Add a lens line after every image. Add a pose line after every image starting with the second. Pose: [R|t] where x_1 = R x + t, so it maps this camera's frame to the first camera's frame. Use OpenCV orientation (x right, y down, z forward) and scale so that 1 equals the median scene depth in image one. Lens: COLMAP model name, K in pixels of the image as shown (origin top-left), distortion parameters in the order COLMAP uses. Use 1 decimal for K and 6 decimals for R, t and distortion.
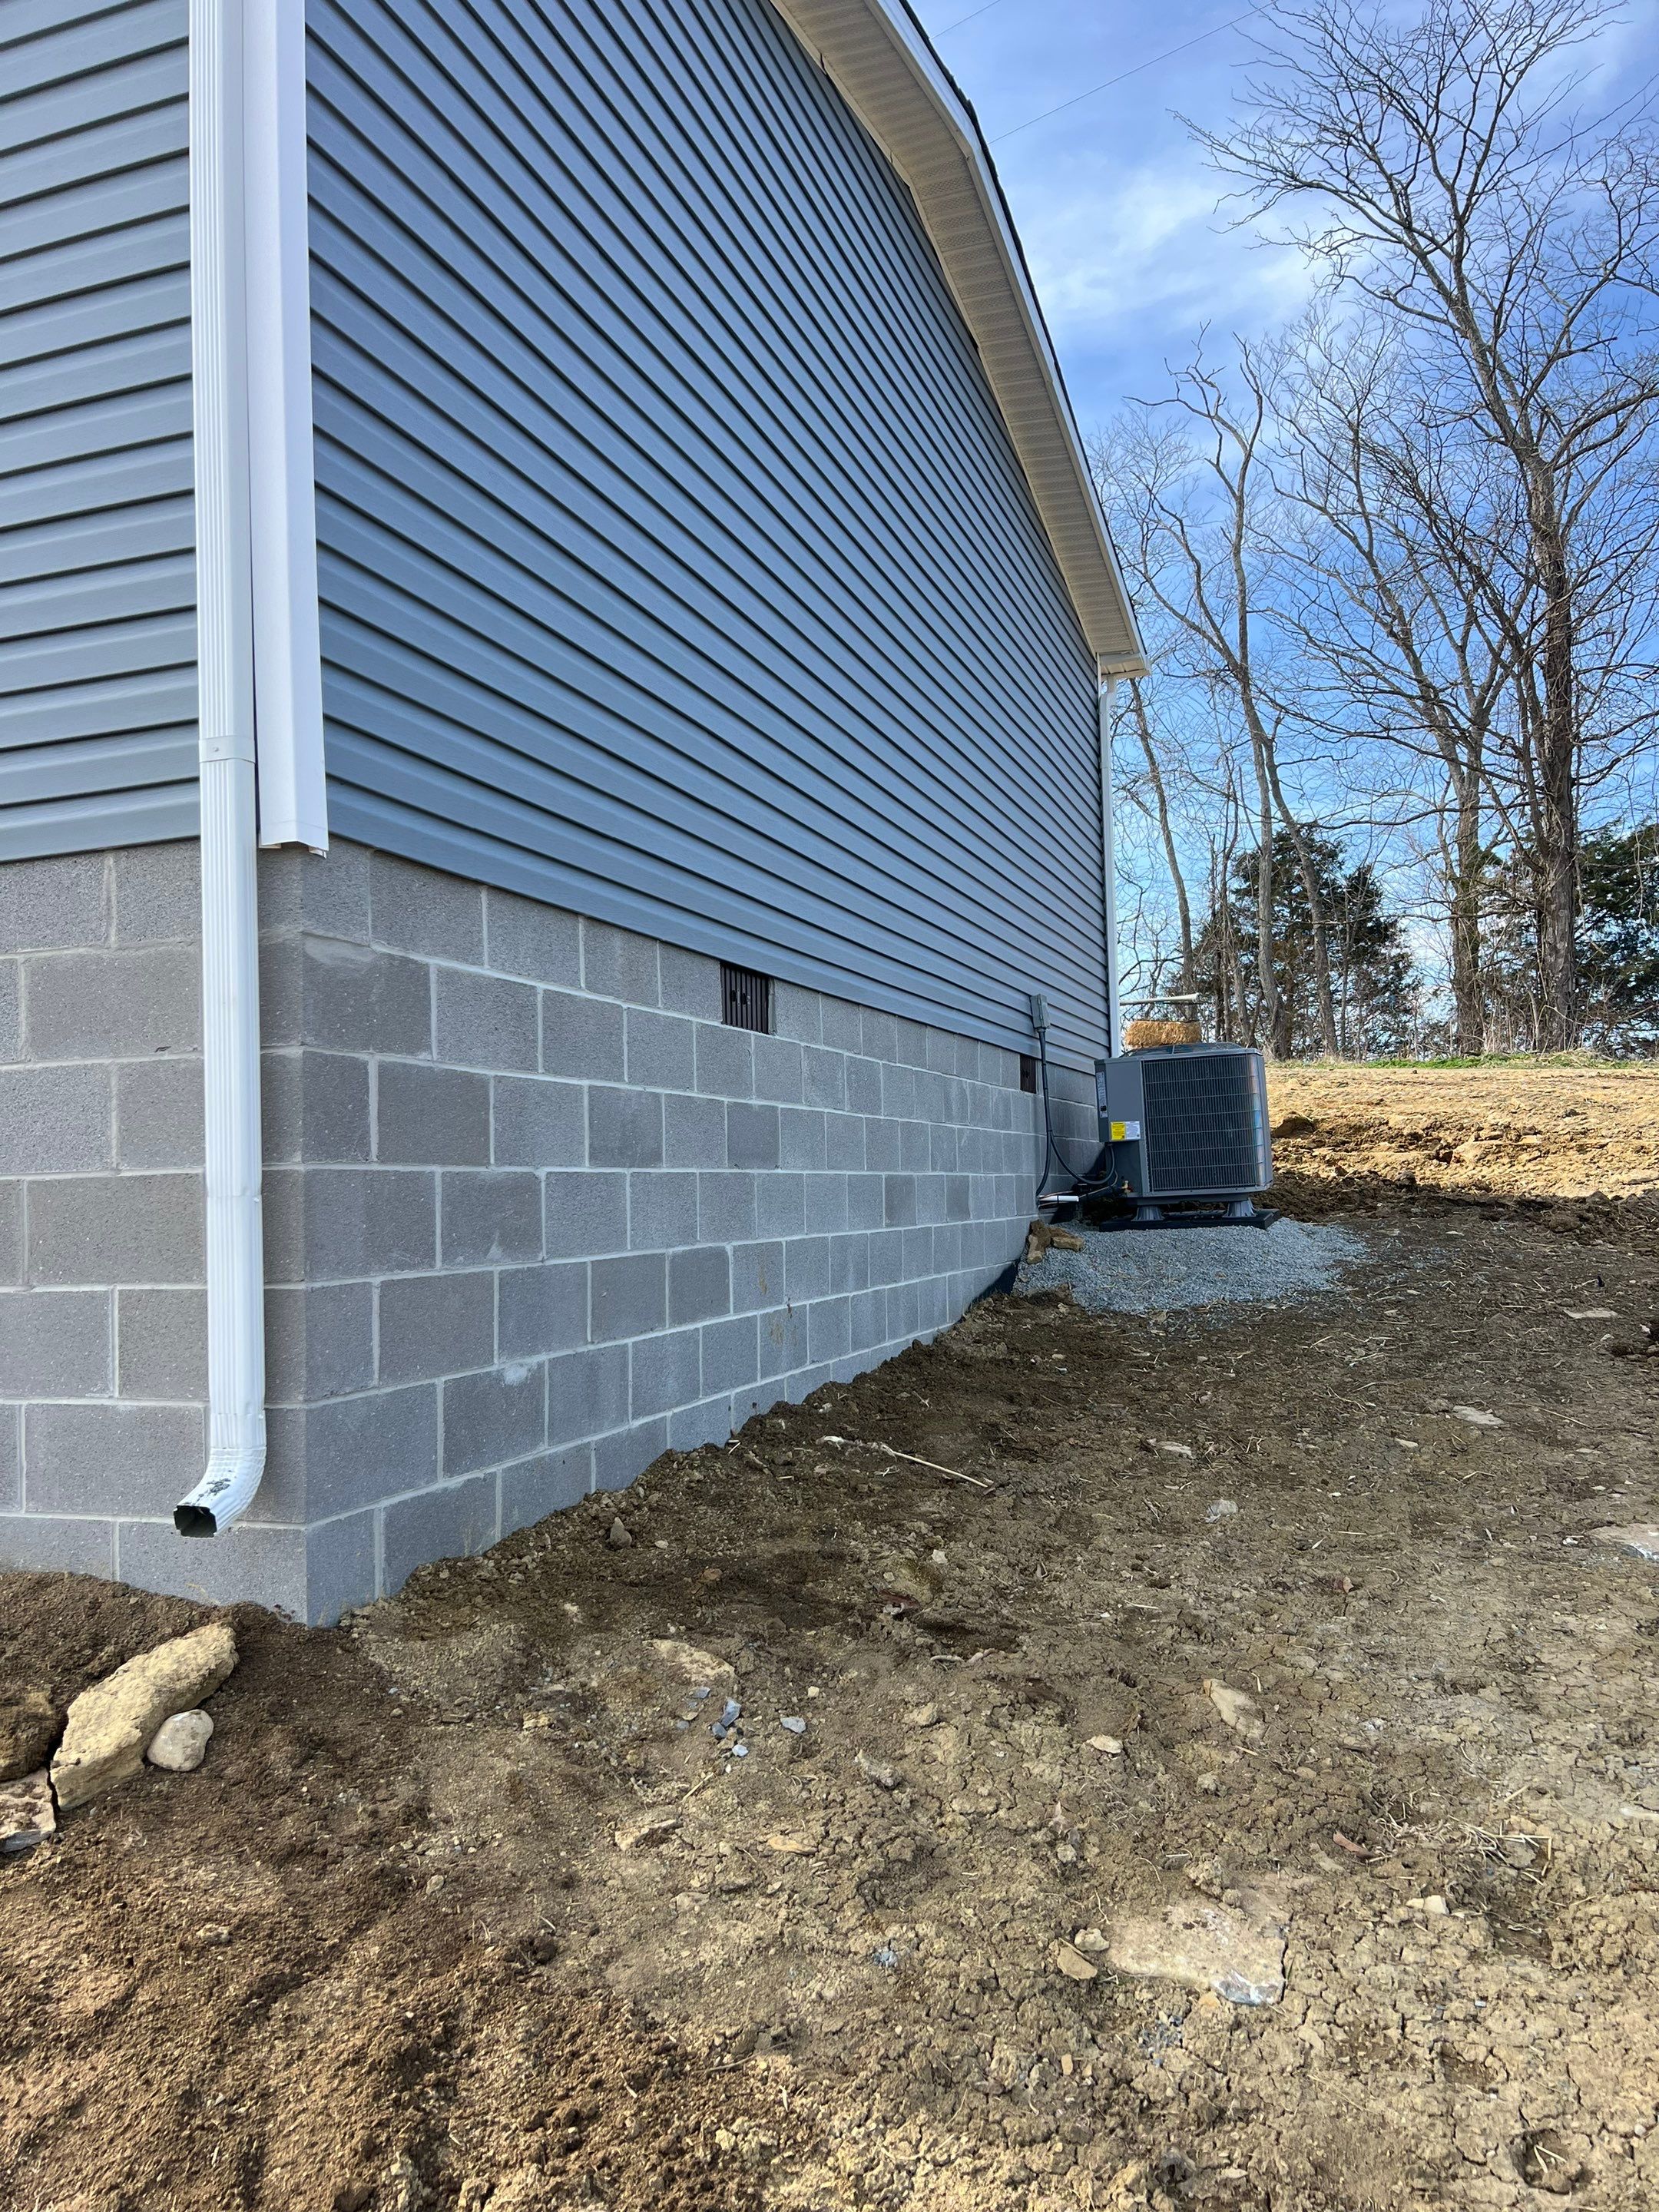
lens RADIAL K [[1657.6, 0, 831.7], [0, 1657.6, 1114.3], [0, 0, 1]] dist [0.014426, 0.003912]
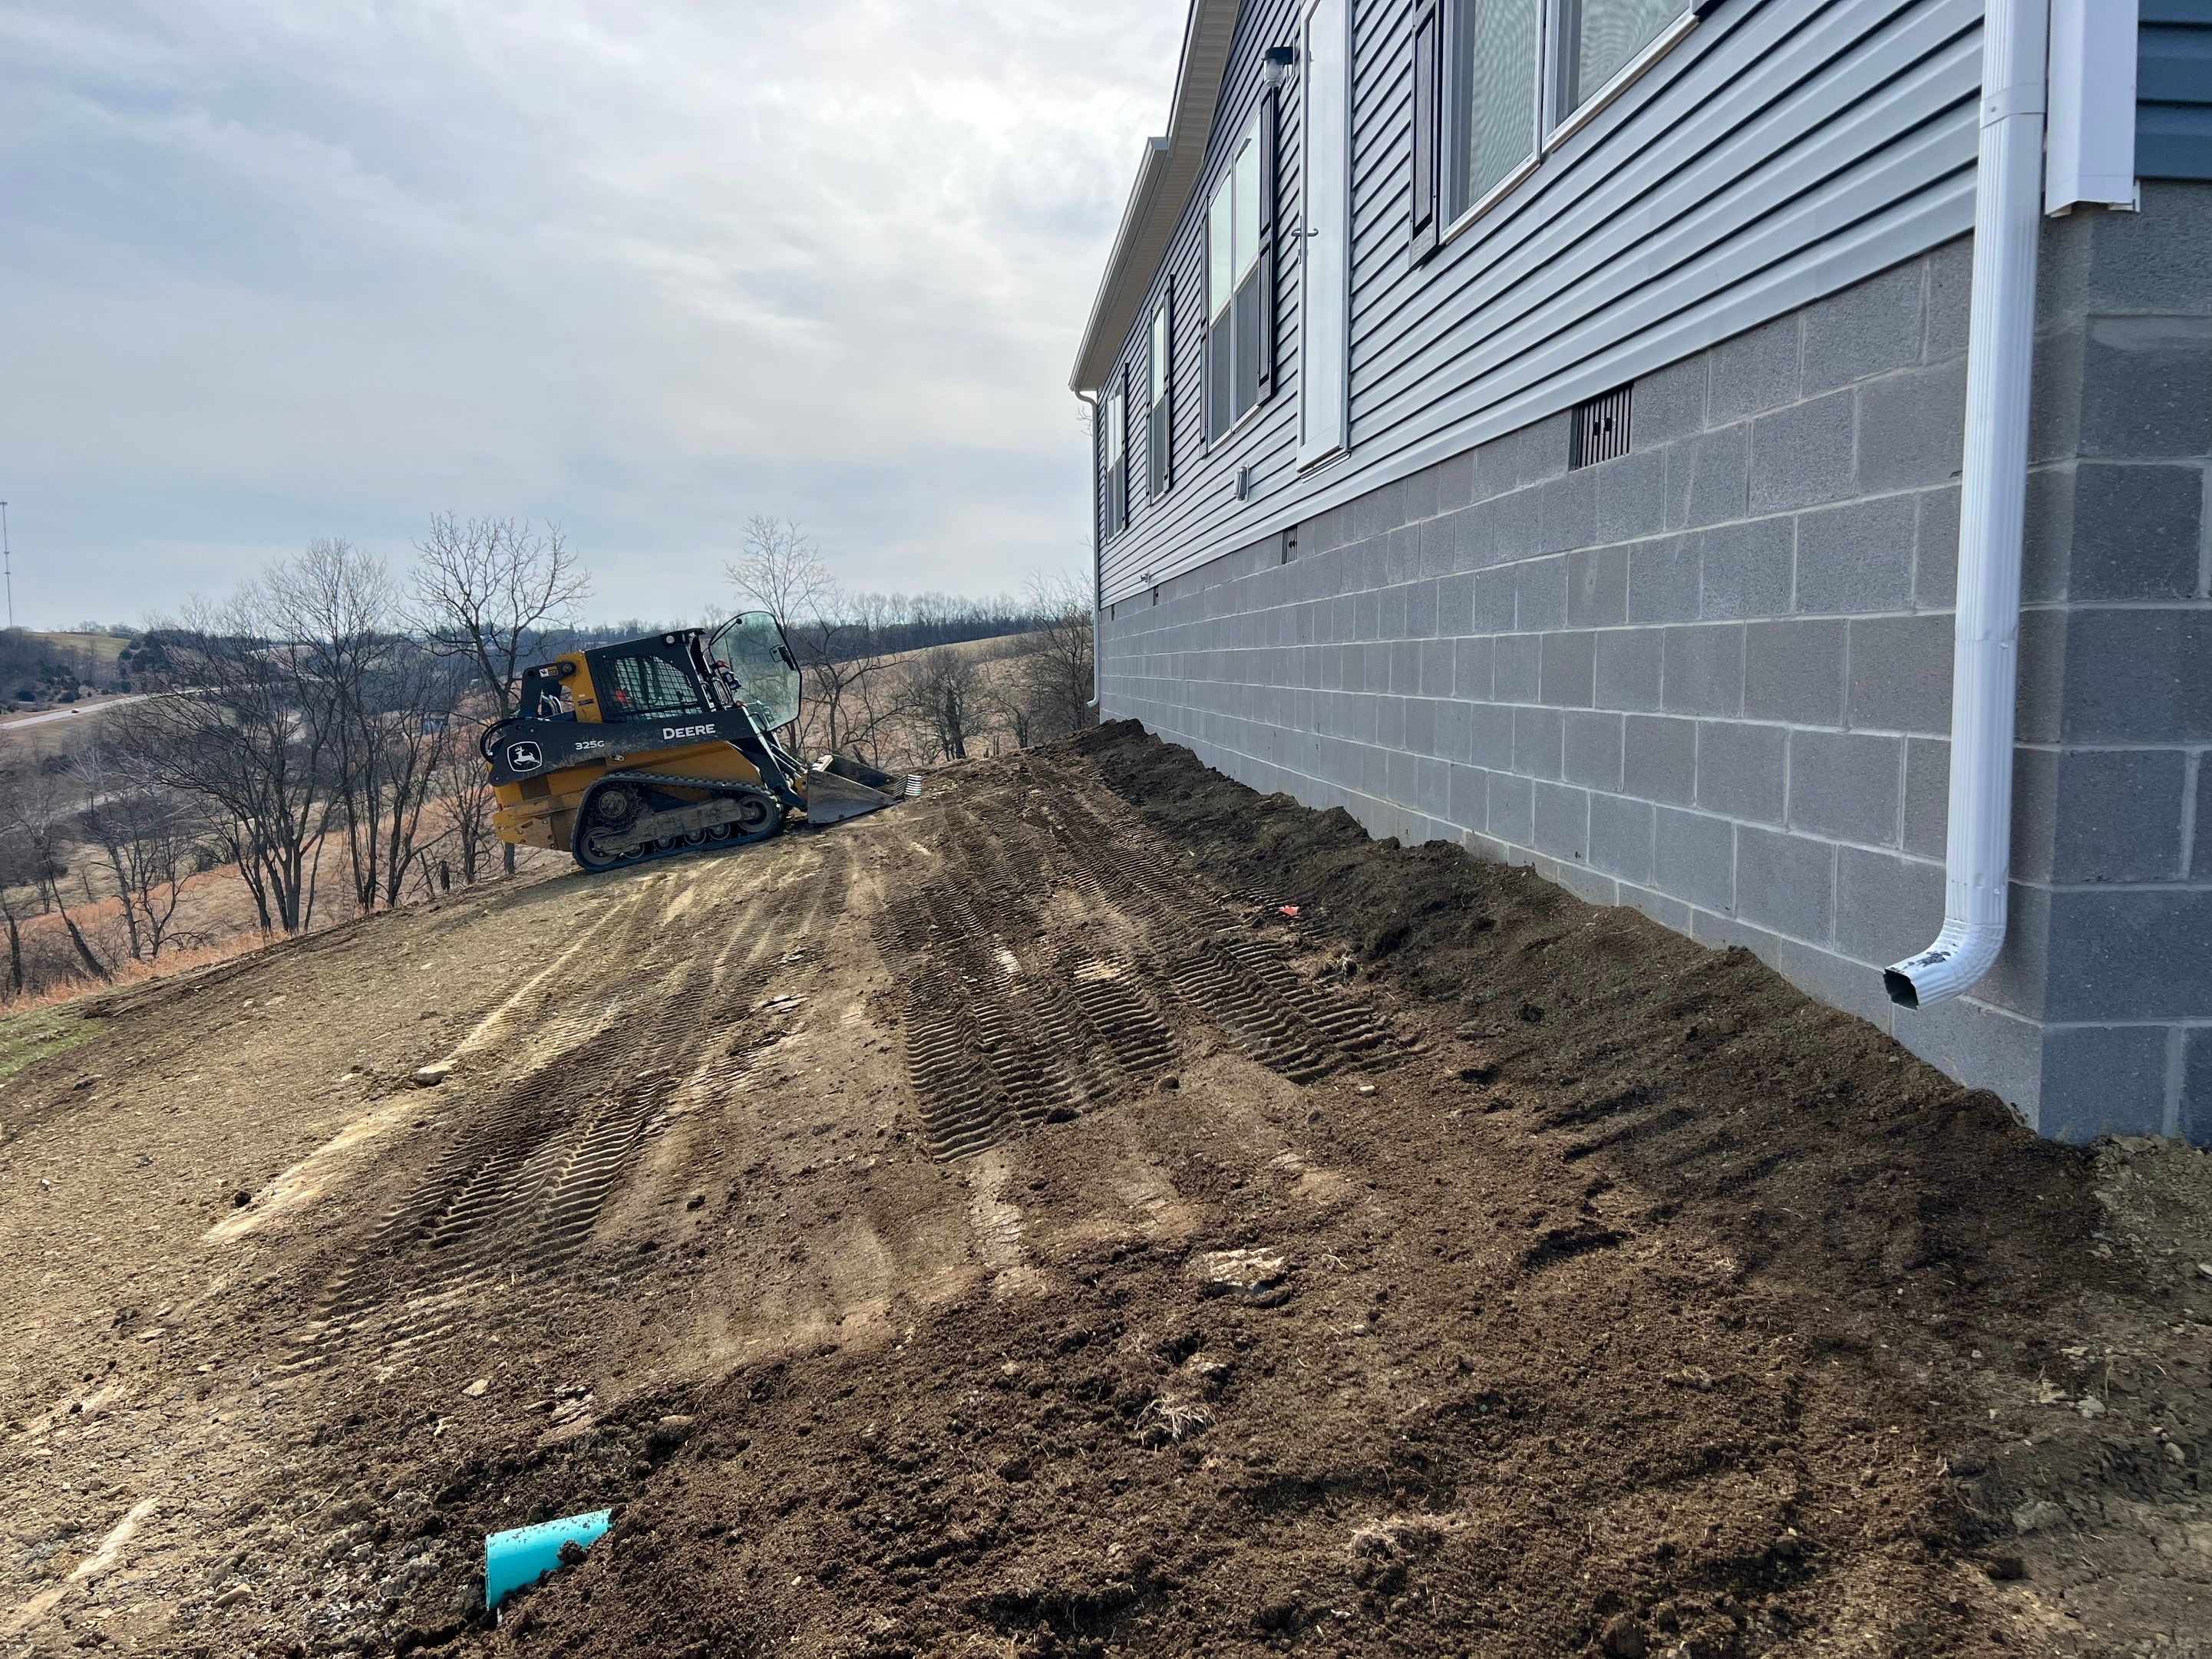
lens RADIAL K [[1657.4, 0, 1106.0], [0, 1657.4, 824.8], [0, 0, 1]] dist [0.014426, 0.003912]
pose [[0.406764, 0.118024, -0.905877, 0.254748], [0.036430, 0.988735, 0.145178, 0.000932], [0.912806, -0.092054, 0.397882, 0.213276]]
